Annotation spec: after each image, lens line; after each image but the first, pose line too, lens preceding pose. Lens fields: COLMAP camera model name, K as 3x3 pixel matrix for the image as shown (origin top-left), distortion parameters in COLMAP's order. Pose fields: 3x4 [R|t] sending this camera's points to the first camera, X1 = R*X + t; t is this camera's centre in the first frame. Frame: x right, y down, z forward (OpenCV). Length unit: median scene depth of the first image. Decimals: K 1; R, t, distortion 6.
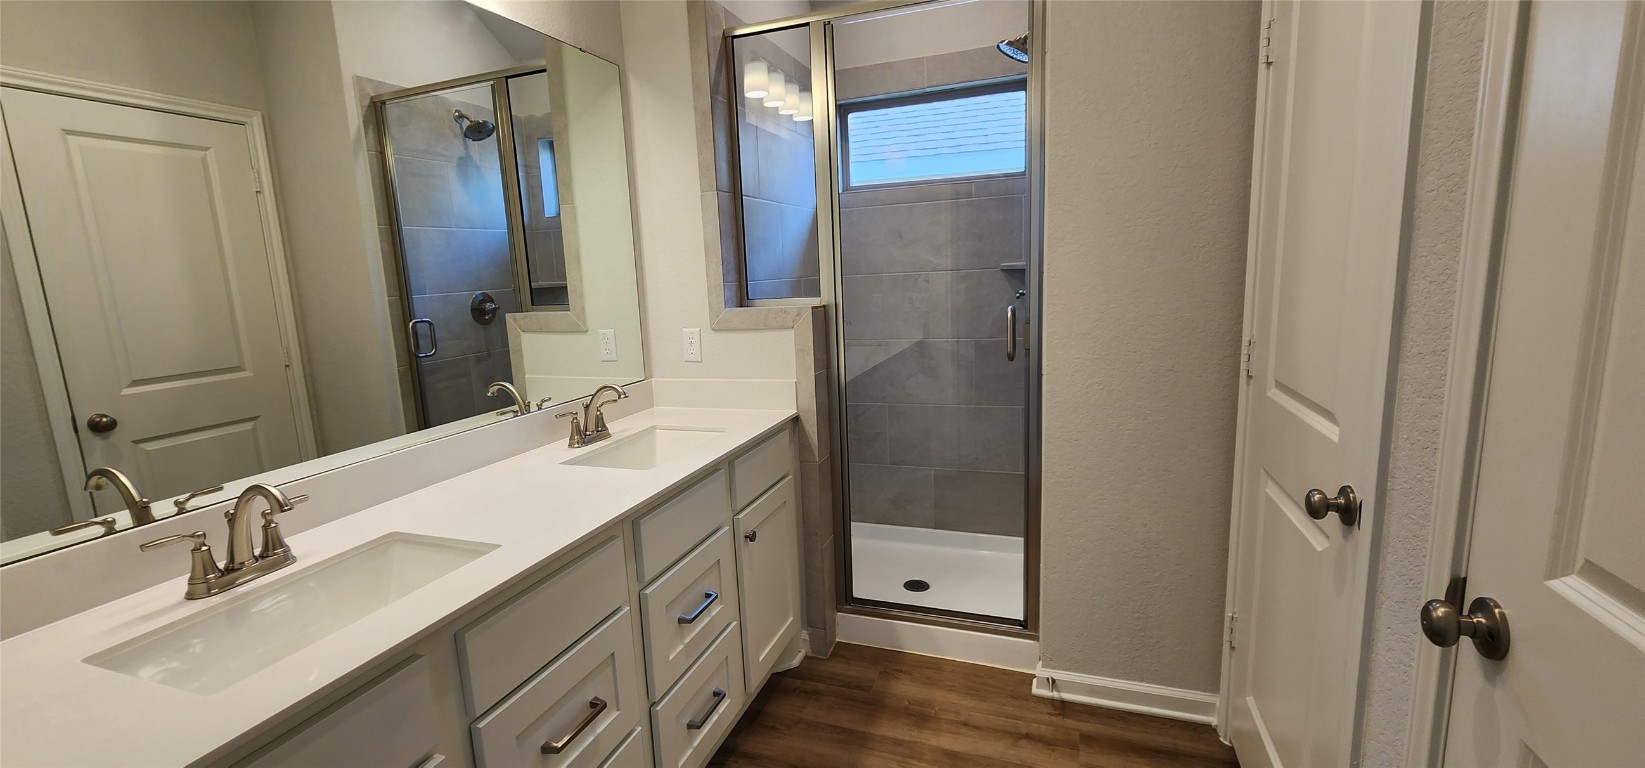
lens RADIAL K [[681.8, 0, 814.0], [0, 681.8, 386.9], [0, 0, 1]] dist [0.001626, -0.000024]
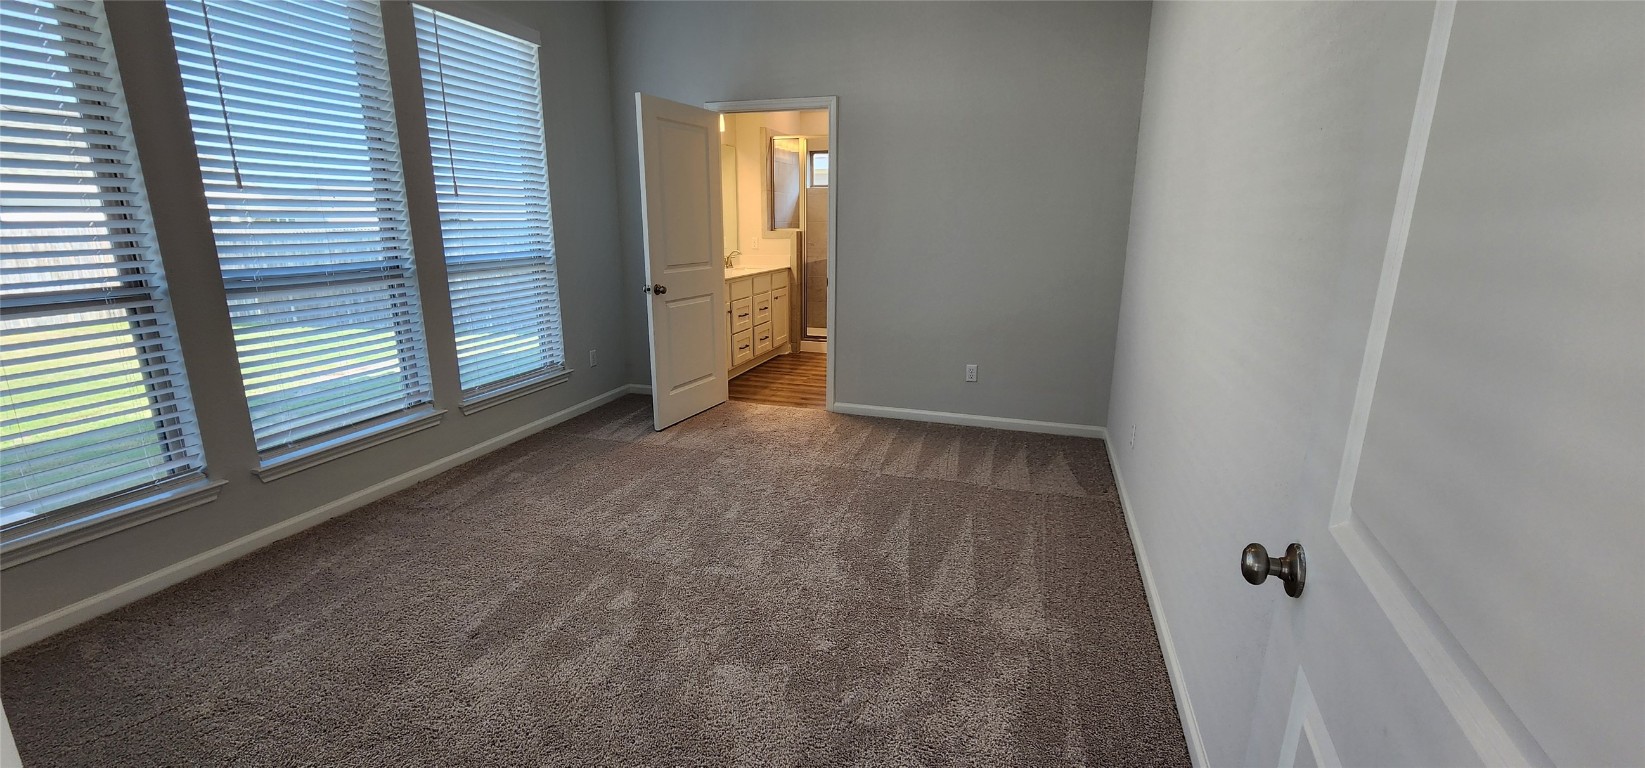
lens RADIAL K [[681.8, 0, 814.0], [0, 681.8, 386.9], [0, 0, 1]] dist [0.001626, -0.000024]
pose [[0.998764, 0.034329, 0.035936, -0.008875], [-0.036883, 0.996650, 0.072996, 0.329207], [-0.033310, -0.074231, 0.996685, -1.979380]]
